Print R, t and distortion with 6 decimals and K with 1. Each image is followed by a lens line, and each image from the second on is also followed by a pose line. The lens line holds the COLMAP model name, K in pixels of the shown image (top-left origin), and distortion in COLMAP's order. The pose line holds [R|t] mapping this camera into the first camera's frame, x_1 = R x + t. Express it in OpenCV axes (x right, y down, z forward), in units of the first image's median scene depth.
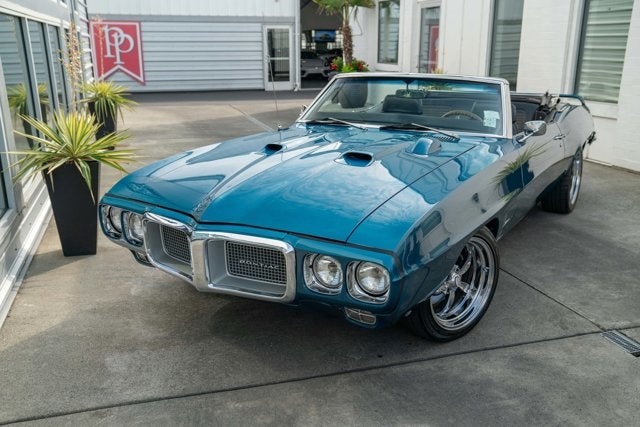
lens RADIAL K [[574.6, 0, 321.5], [0, 574.6, 213.5], [0, 0, 1]] dist [-0.003614, 0.050307]
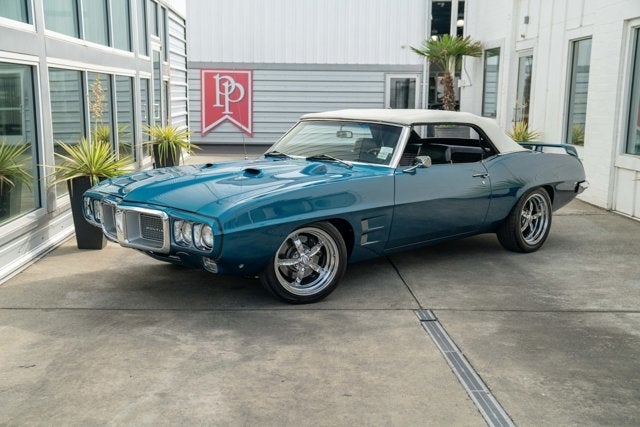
lens RADIAL K [[720.7, 0, 320.5], [0, 720.7, 213.0], [0, 0, 1]] dist [0.115478, 0.000000]
pose [[0.971066, 0.049494, -0.233624, 0.485937], [-0.078258, 0.990220, -0.115502, 0.146476], [0.225623, 0.130443, 0.965442, -0.504384]]
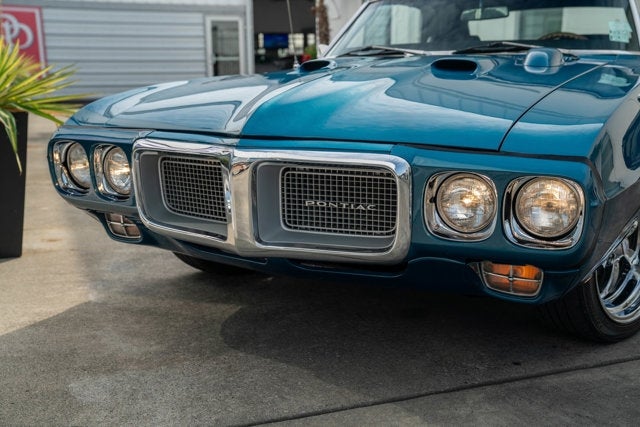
lens RADIAL K [[720.7, 0, 324.0], [0, 720.7, 213.9], [0, 0, 1]] dist [0.115478, 0.000000]
pose [[0.997245, -0.022207, 0.070773, -0.110953], [0.027111, 0.997242, -0.069091, 0.093084], [-0.069044, 0.070820, 0.995097, 0.145686]]
